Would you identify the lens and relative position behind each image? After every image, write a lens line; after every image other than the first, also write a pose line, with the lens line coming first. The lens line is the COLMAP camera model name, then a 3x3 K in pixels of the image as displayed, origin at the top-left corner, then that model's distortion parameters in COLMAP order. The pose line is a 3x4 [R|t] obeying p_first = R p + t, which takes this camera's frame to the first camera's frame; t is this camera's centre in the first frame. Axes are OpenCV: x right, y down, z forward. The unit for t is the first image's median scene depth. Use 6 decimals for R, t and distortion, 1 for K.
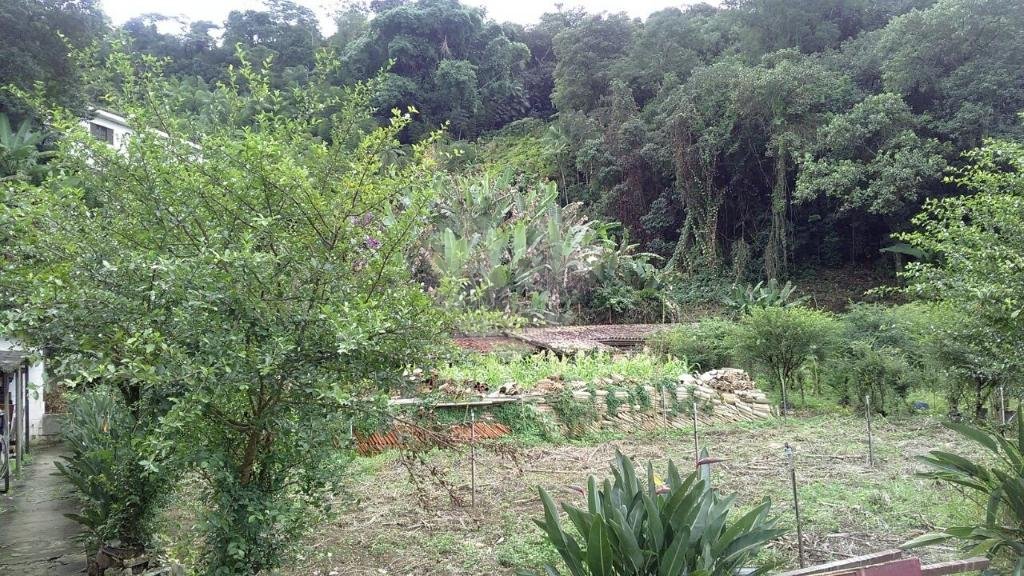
lens RADIAL K [[812.9, 0, 515.6], [0, 812.9, 307.1], [0, 0, 1]] dist [0.158425, -0.318252]
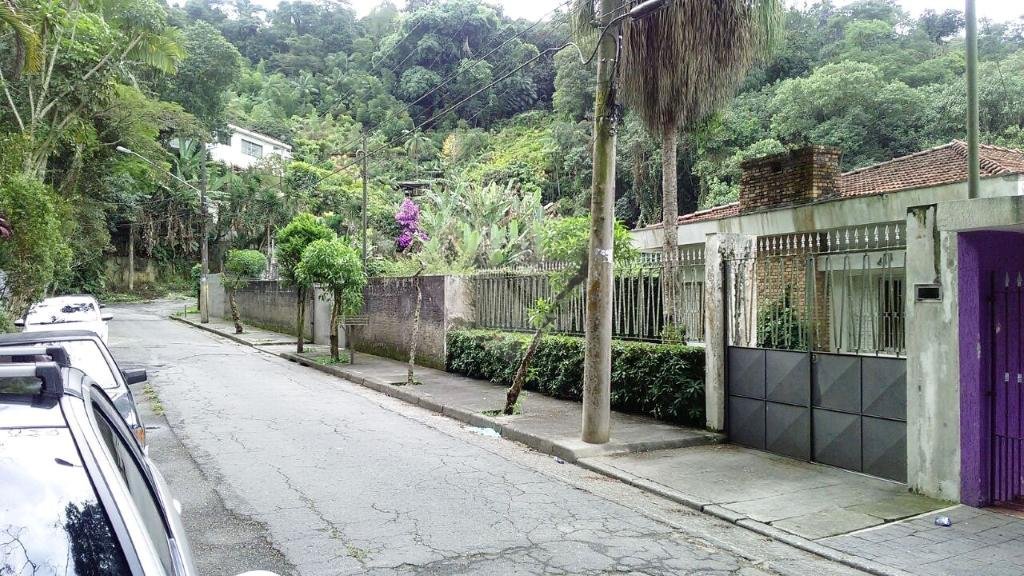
lens RADIAL K [[812.9, 0, 515.6], [0, 812.9, 307.1], [0, 0, 1]] dist [0.158425, -0.318252]
pose [[0.999002, 0.044009, -0.007569, 0.010187], [-0.043585, 0.997838, 0.049192, -0.006462], [0.009717, -0.048813, 0.998761, -0.199247]]
